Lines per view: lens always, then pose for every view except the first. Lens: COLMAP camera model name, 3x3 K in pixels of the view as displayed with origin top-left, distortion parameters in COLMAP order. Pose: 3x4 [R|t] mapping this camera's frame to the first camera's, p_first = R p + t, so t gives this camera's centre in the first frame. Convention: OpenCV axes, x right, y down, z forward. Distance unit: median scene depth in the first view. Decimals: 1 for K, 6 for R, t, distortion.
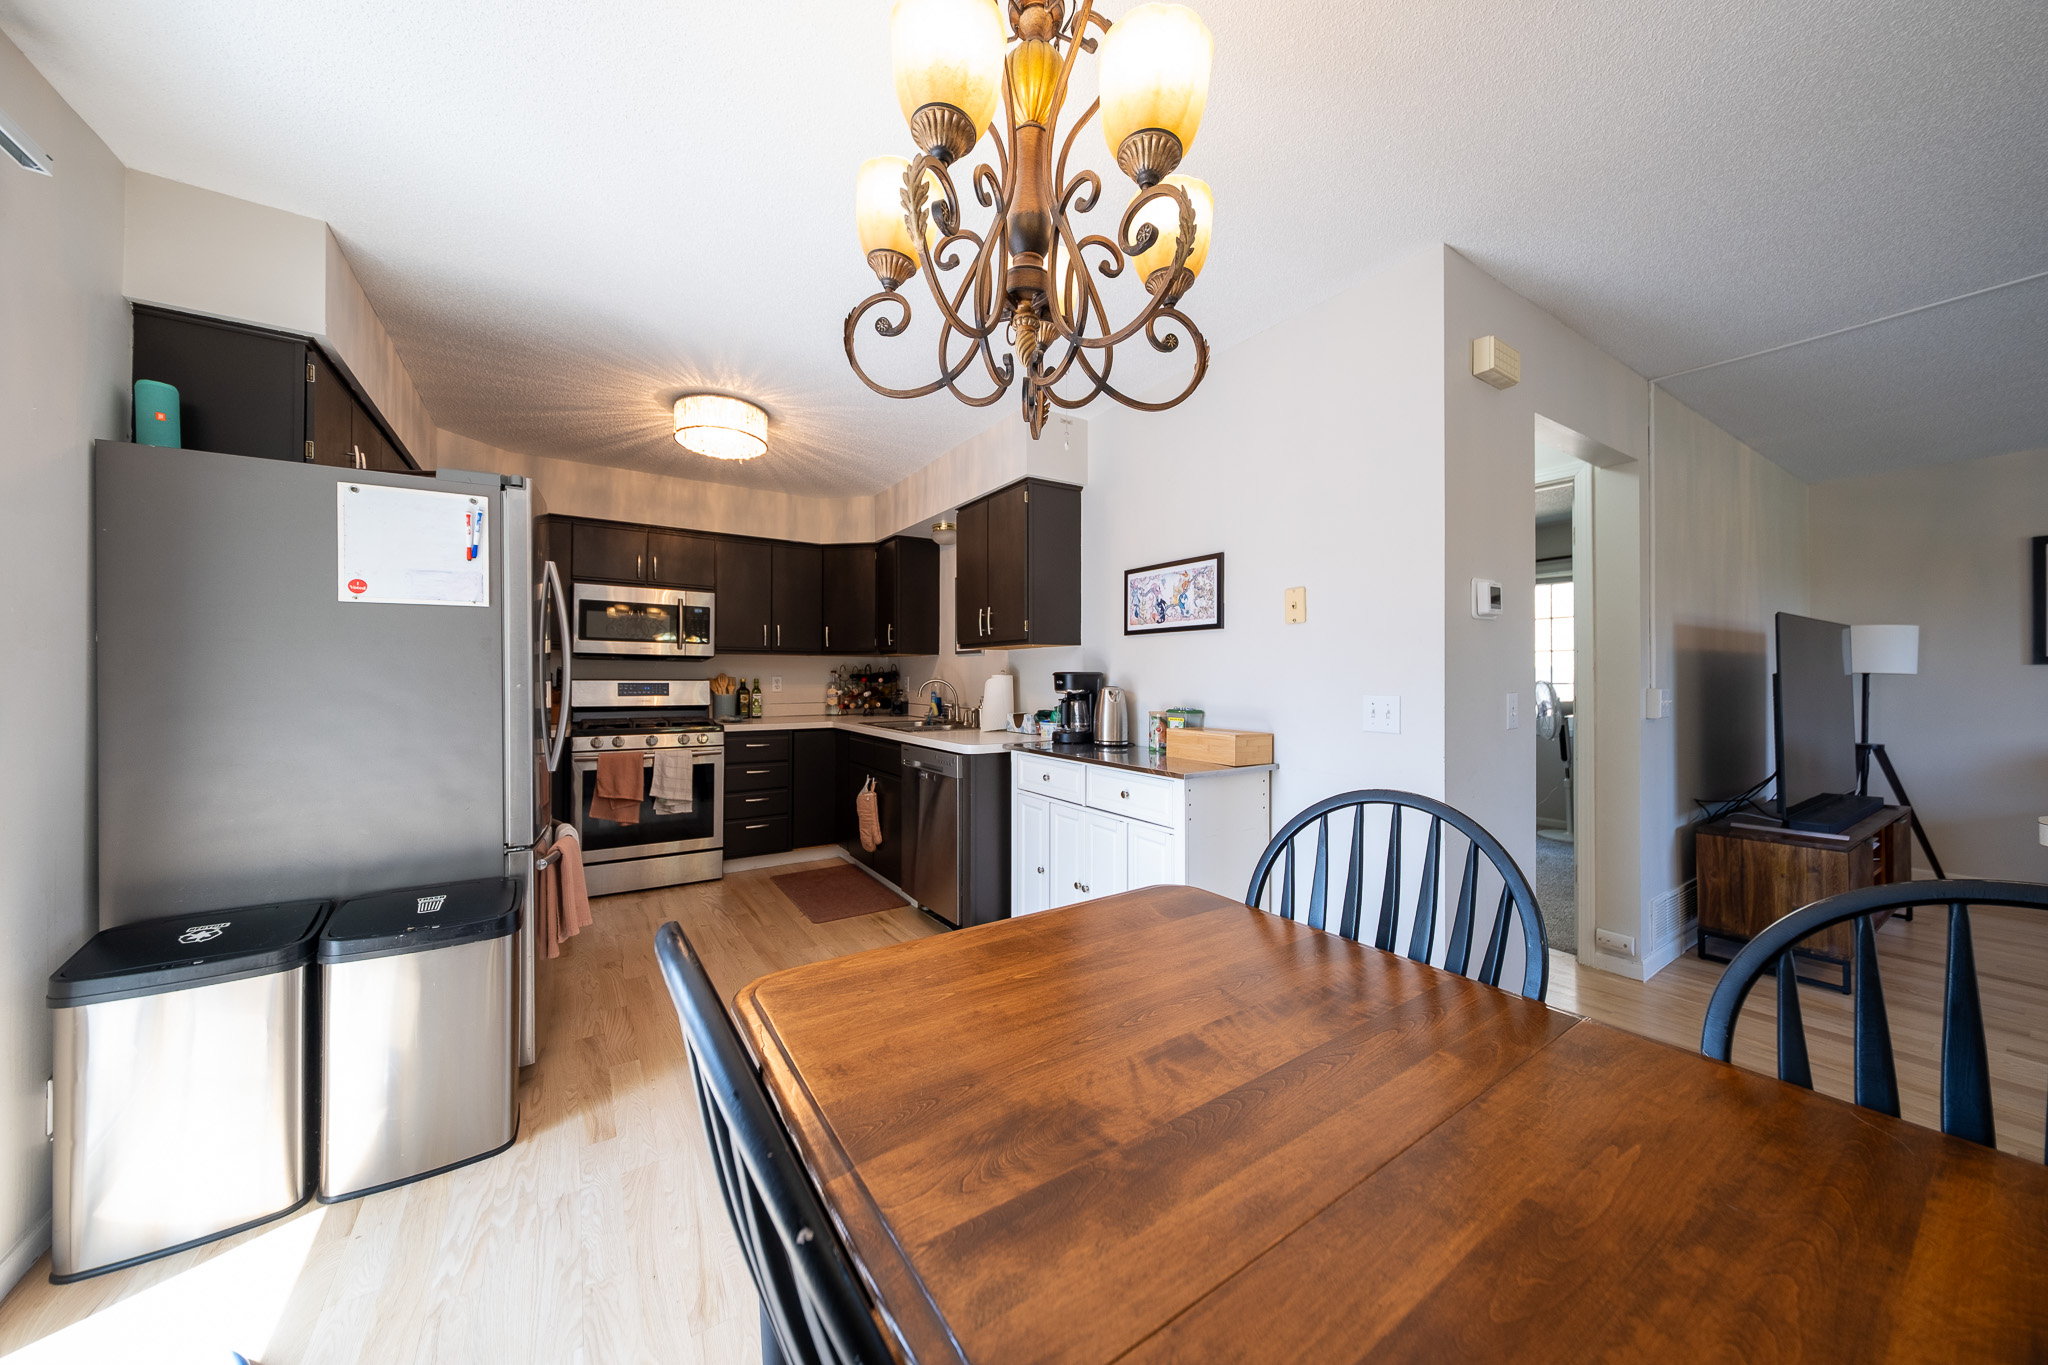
lens RADIAL K [[682.6, 0, 1020.1], [0, 682.6, 673.5], [0, 0, 1]] dist [0.023652, -0.010352]
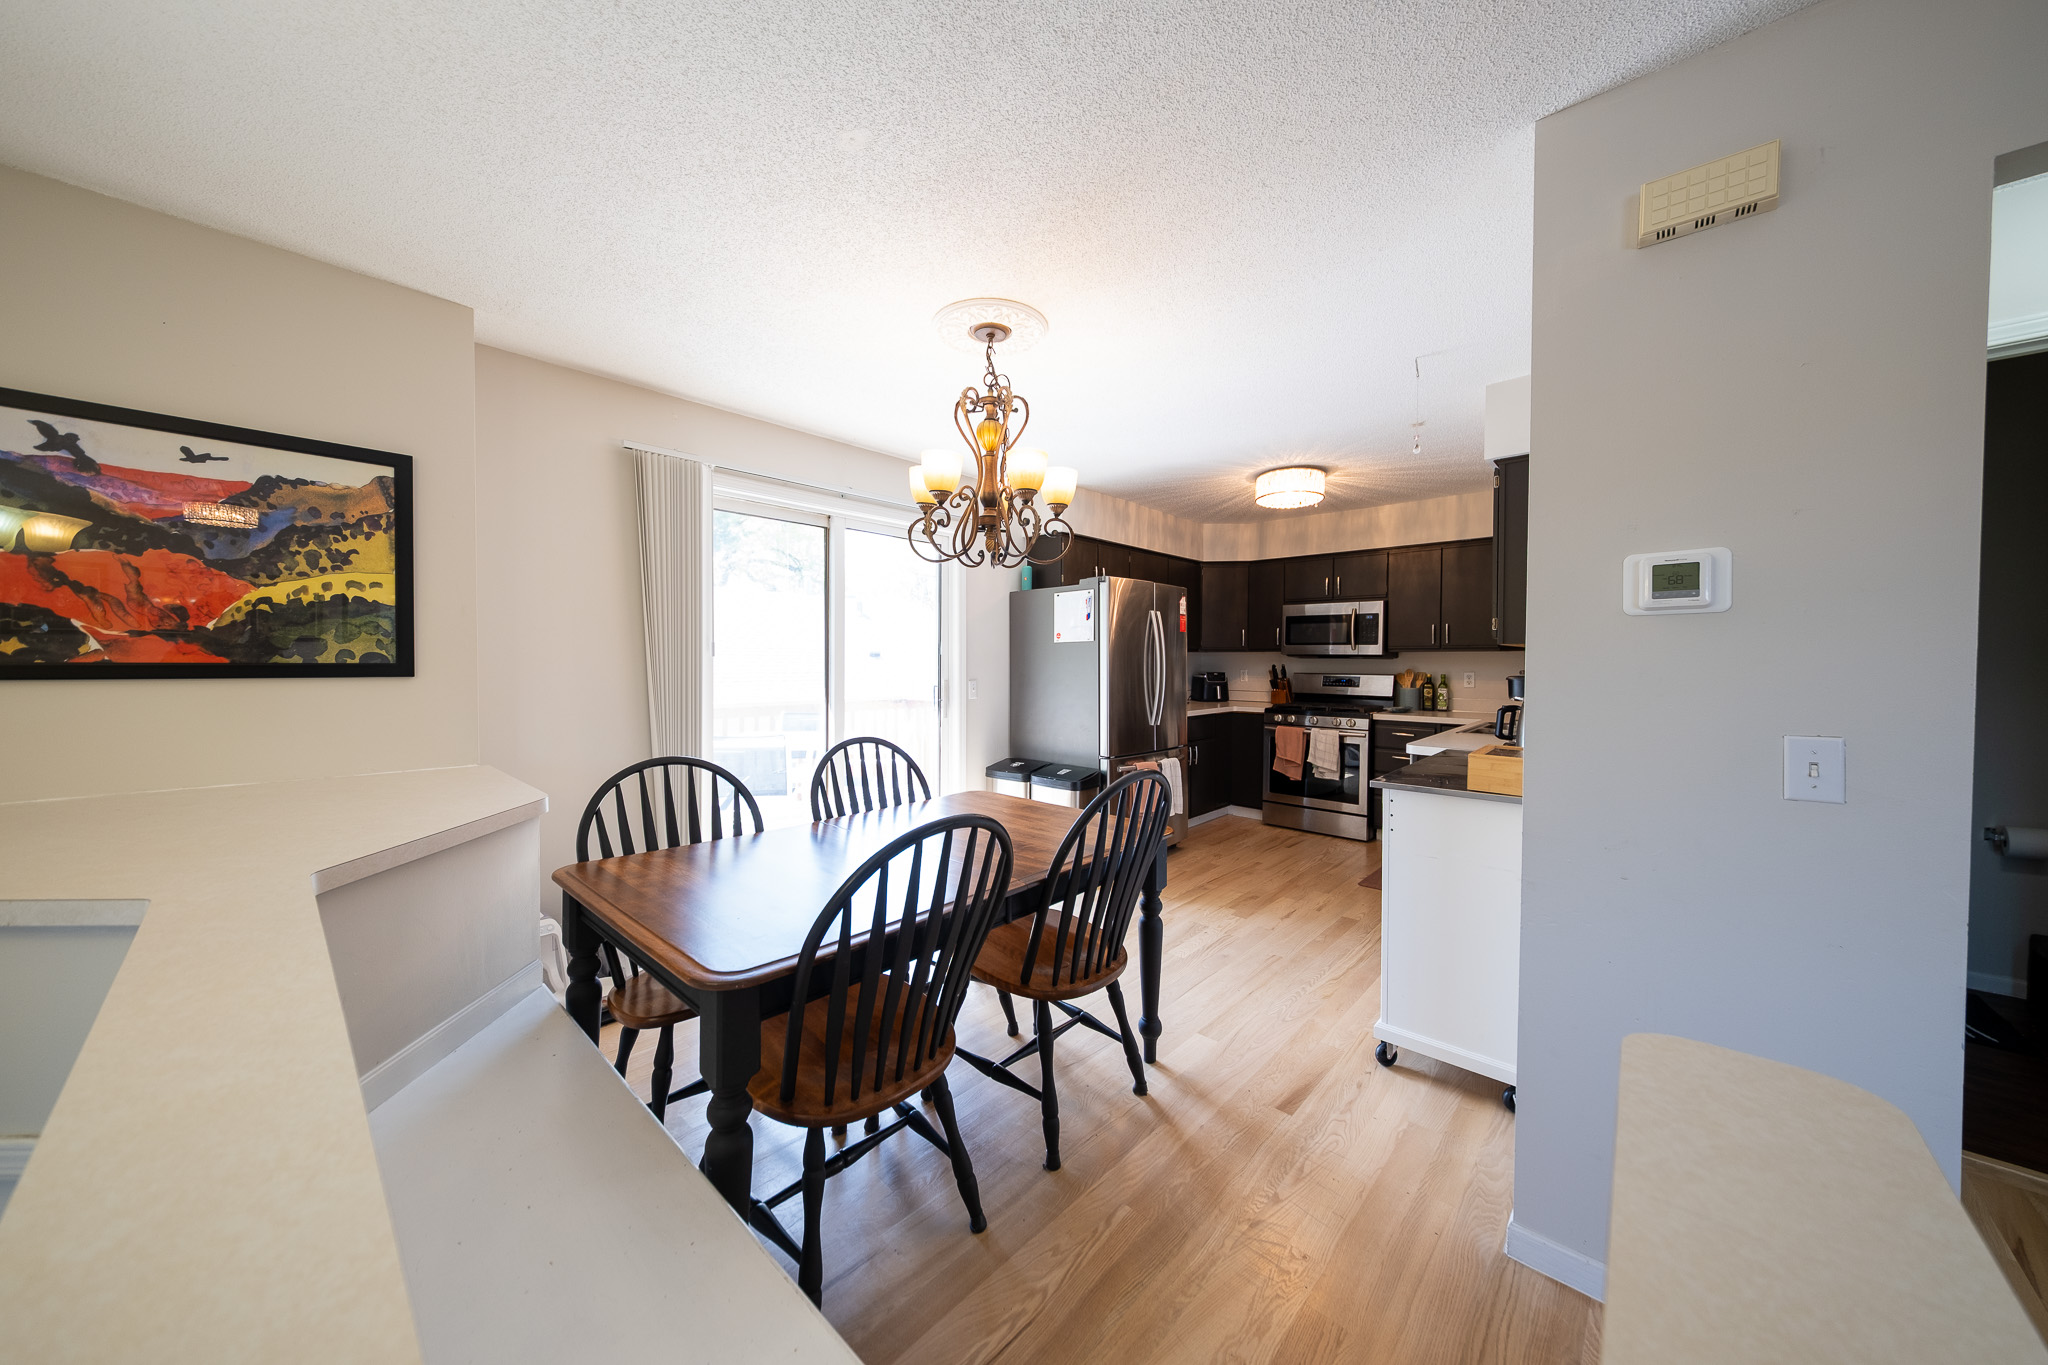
lens RADIAL K [[682.6, 0, 1020.1], [0, 682.6, 673.5], [0, 0, 1]] dist [0.023652, -0.010352]
pose [[0.233609, 0.015177, -0.972212, 0.591054], [0.002775, 0.999864, 0.016276, -0.015171], [0.972327, -0.006500, 0.233535, 0.138533]]
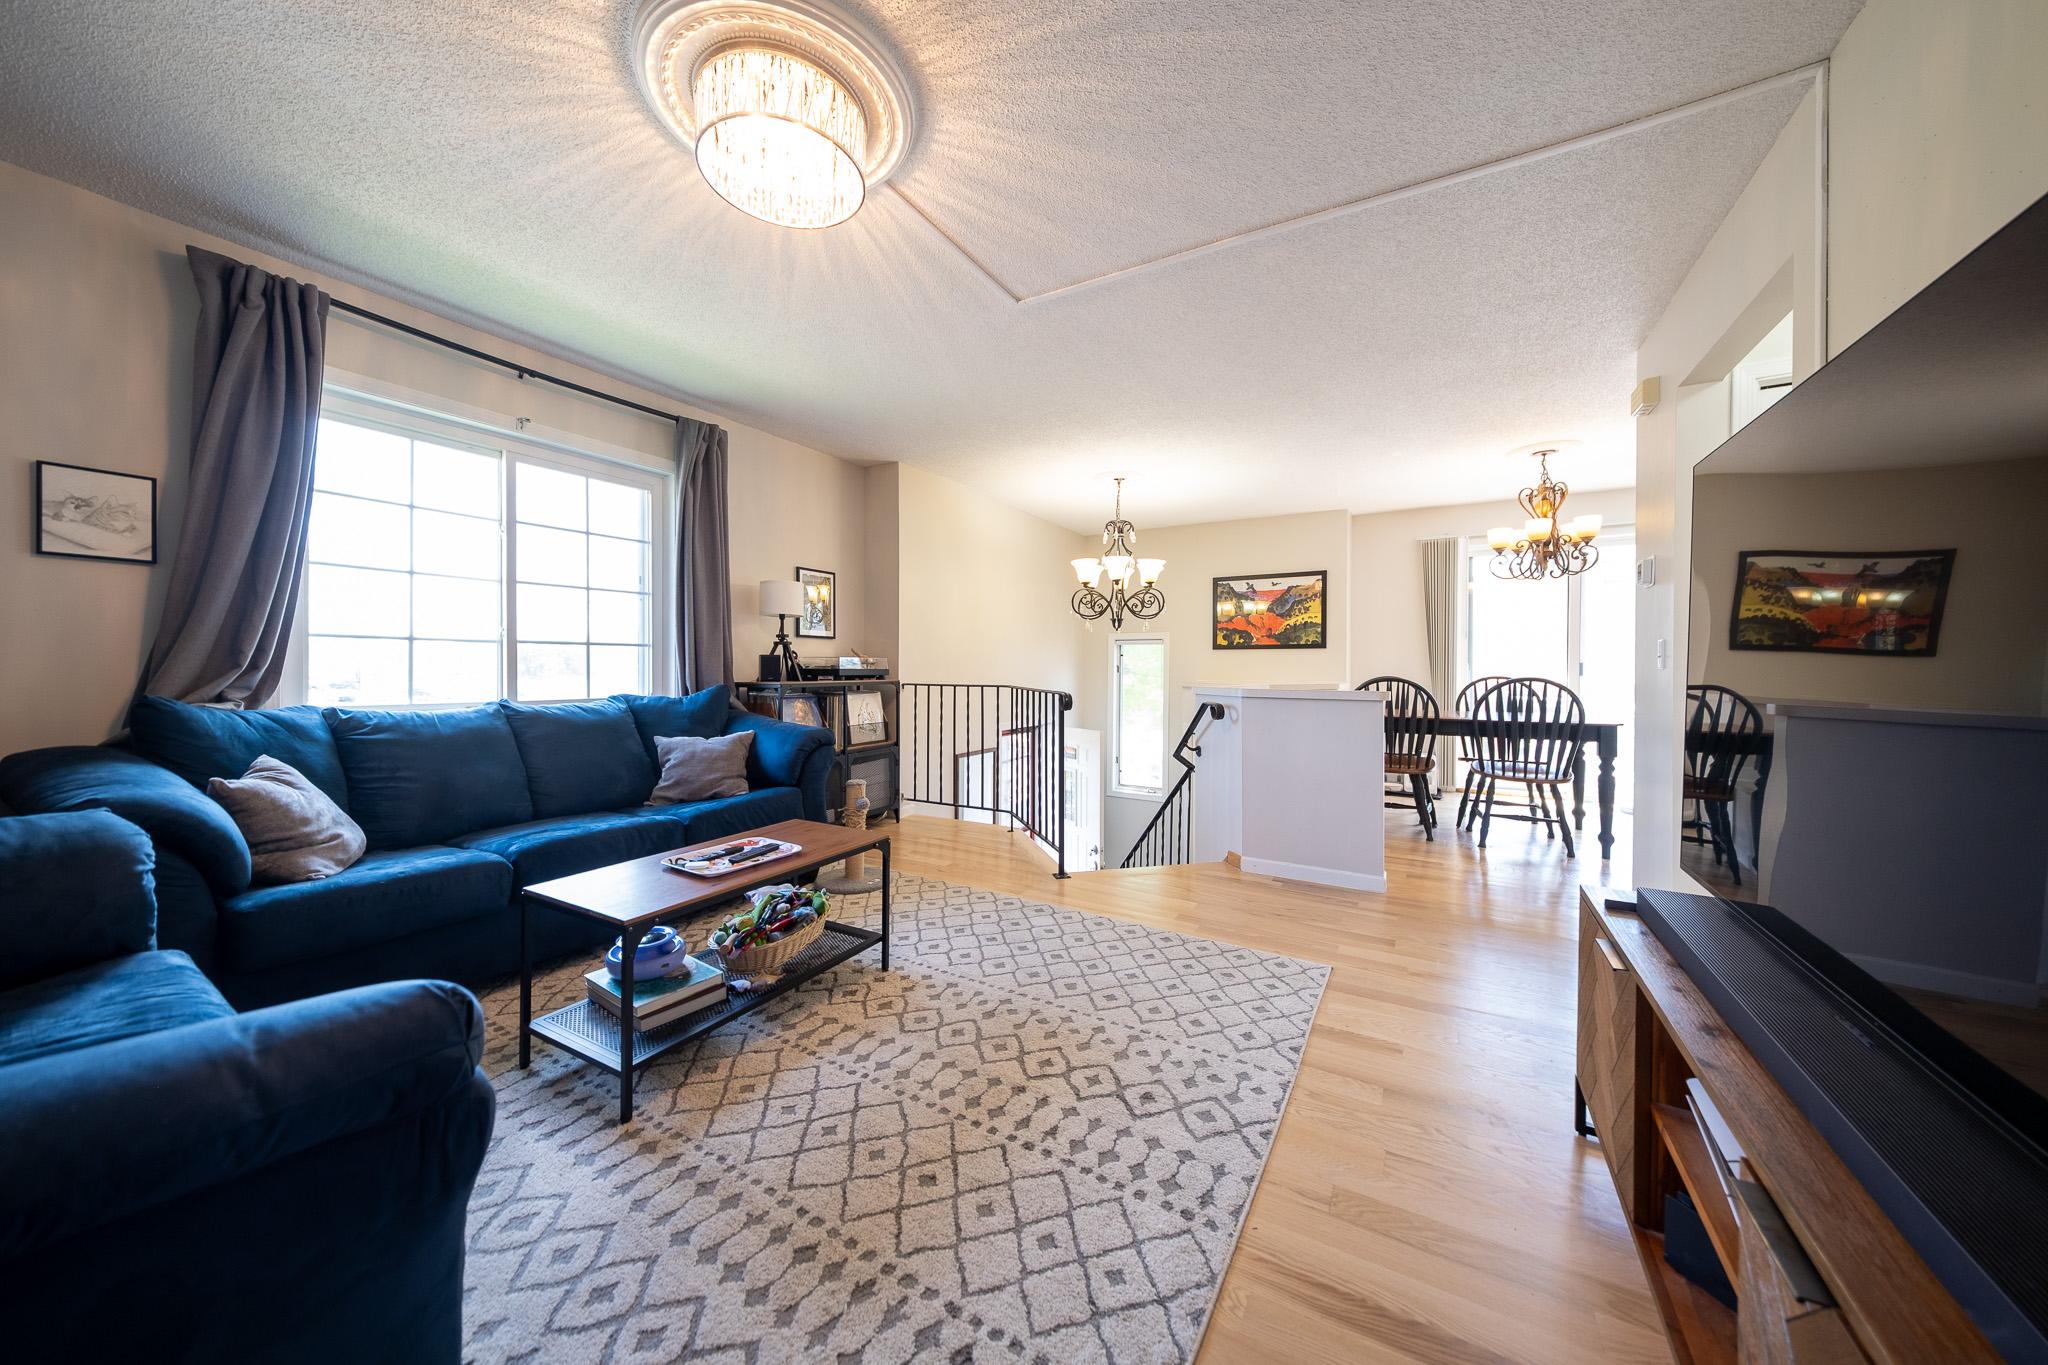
lens RADIAL K [[682.6, 0, 1020.1], [0, 682.6, 673.5], [0, 0, 1]] dist [0.023652, -0.010352]
pose [[-0.897601, -0.001204, -0.440807, 1.590386], [-0.000613, 0.999999, -0.001484, 0.092646], [0.440808, -0.001061, -0.897601, 1.279932]]
